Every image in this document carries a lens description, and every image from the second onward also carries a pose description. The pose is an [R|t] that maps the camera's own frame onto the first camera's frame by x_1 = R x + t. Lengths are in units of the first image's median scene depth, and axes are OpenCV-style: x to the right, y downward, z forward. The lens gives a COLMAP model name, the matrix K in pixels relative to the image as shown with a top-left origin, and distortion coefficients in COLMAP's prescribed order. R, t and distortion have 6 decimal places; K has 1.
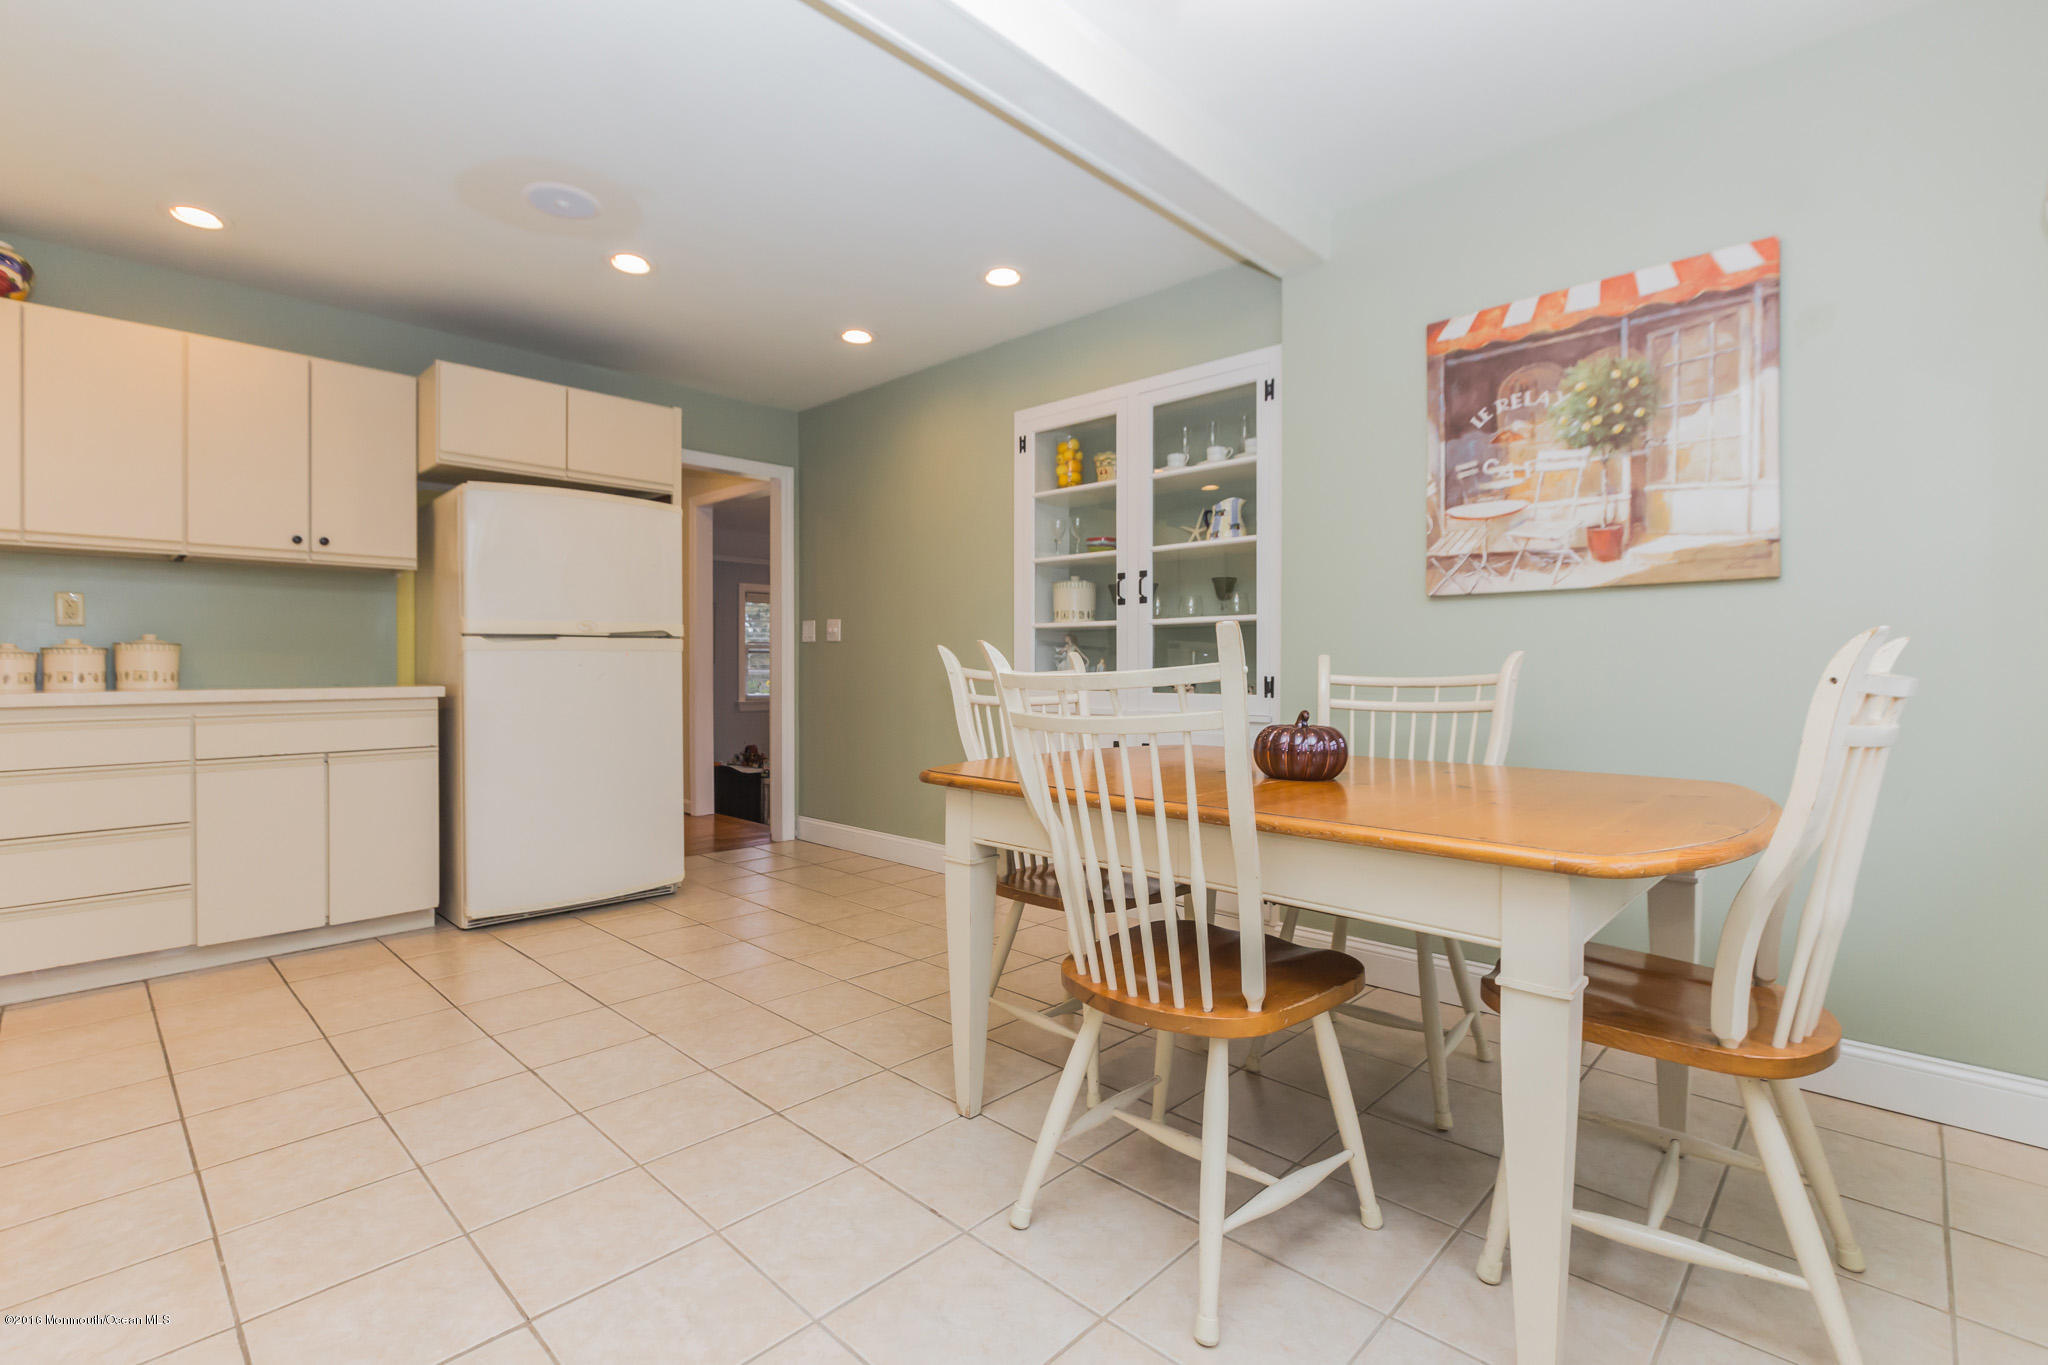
lens RADIAL K [[920.0, 0, 1004.1], [0, 920.0, 677.4], [0, 0, 1]] dist [0.000681, -0.000188]
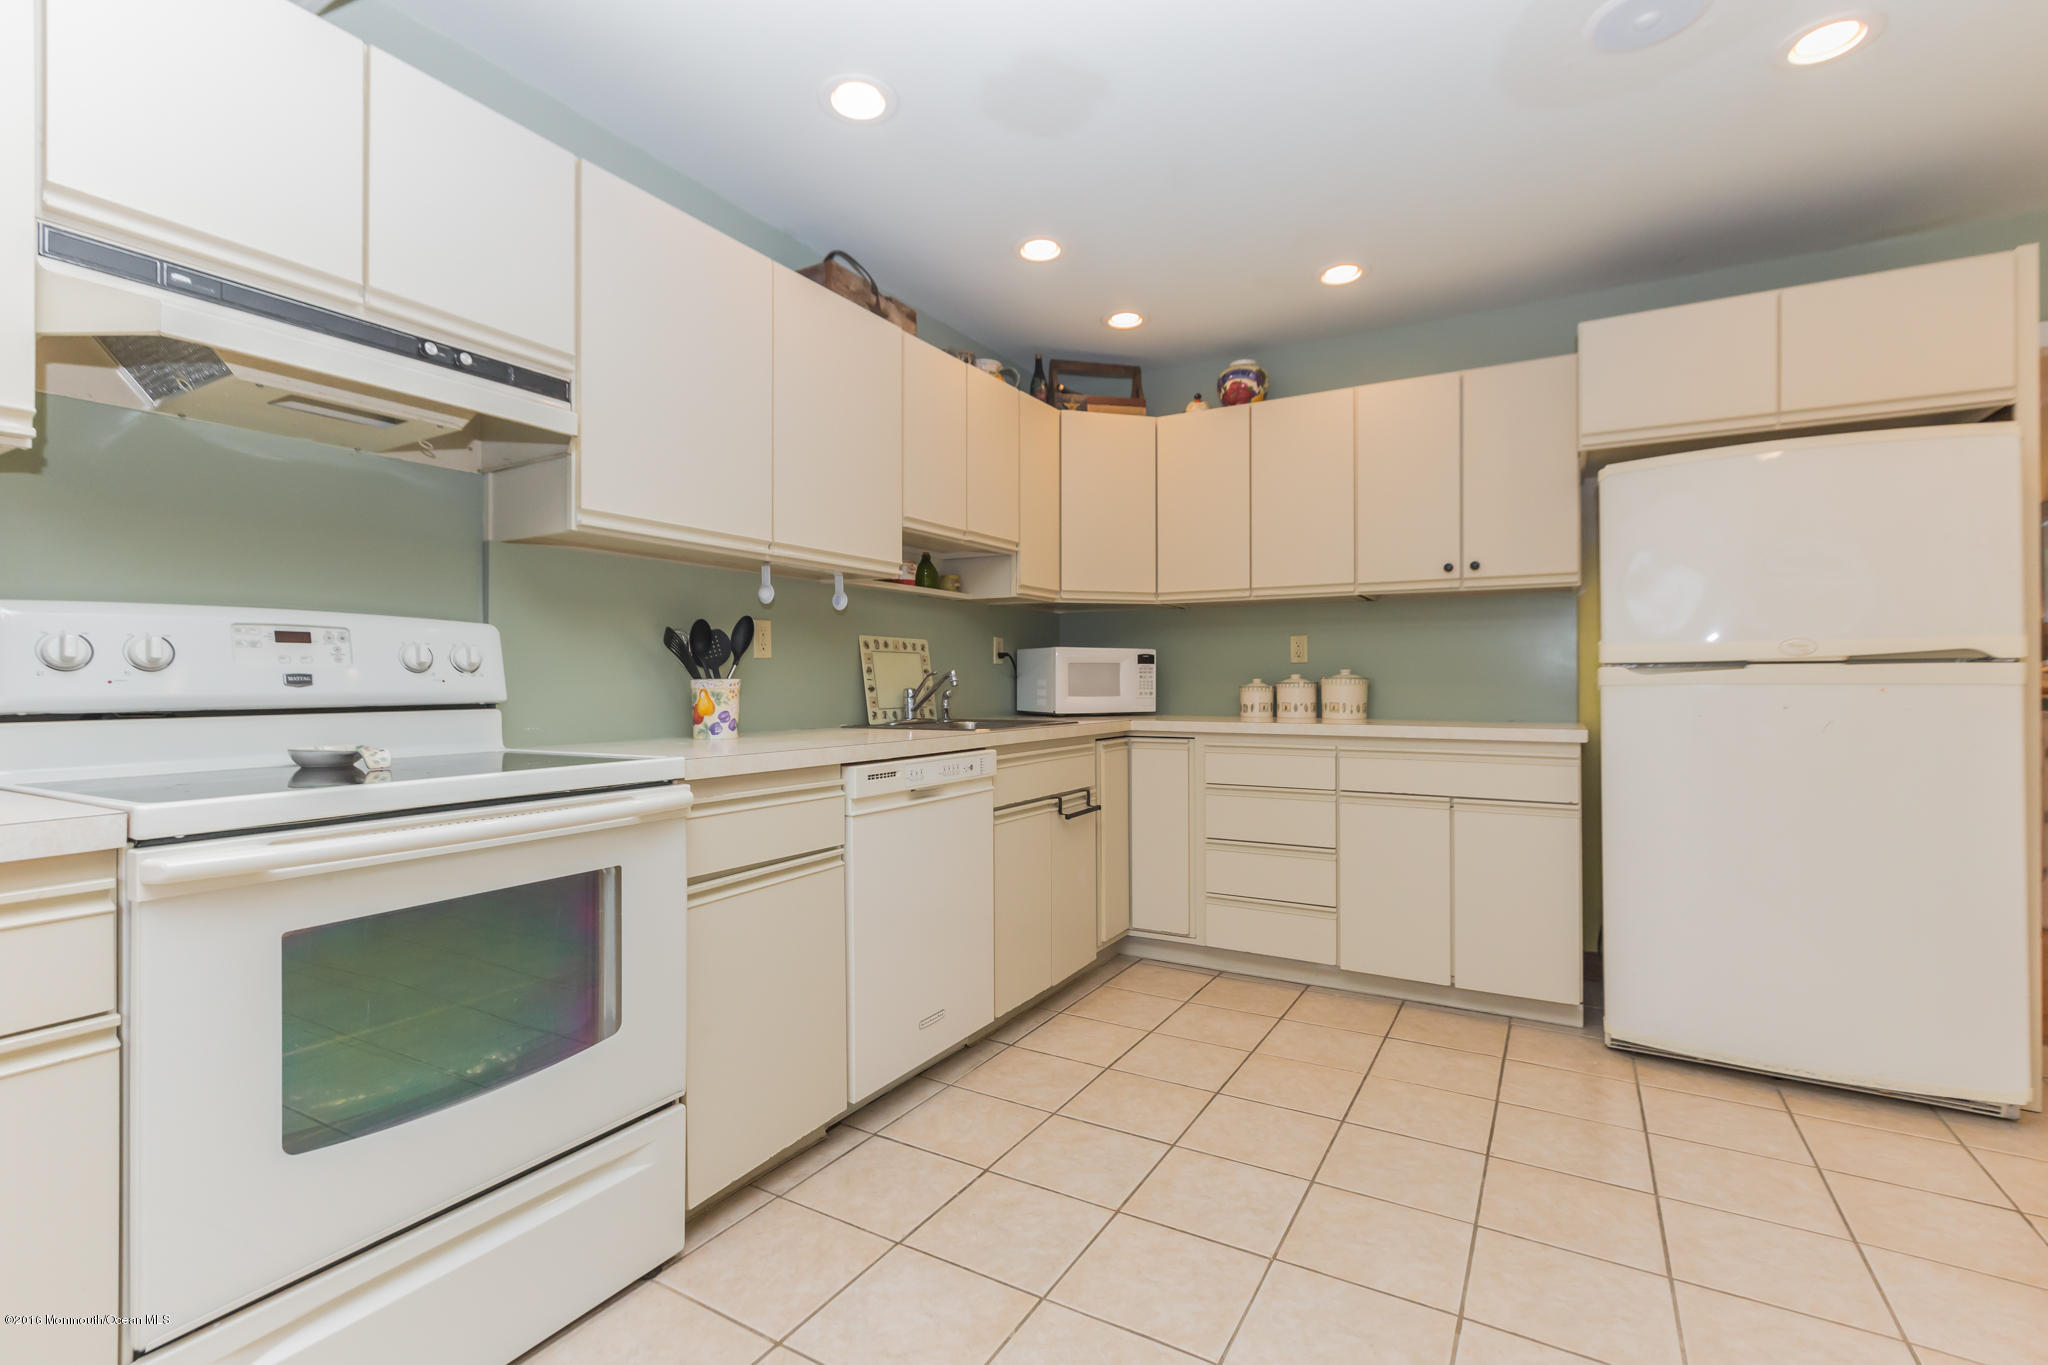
lens RADIAL K [[920.0, 0, 1004.1], [0, 920.0, 677.4], [0, 0, 1]] dist [0.000681, -0.000188]
pose [[0.238393, -0.001749, -0.971167, 0.043374], [-0.014856, 0.999875, -0.005448, -0.024022], [0.971055, 0.015727, 0.238337, 0.326265]]
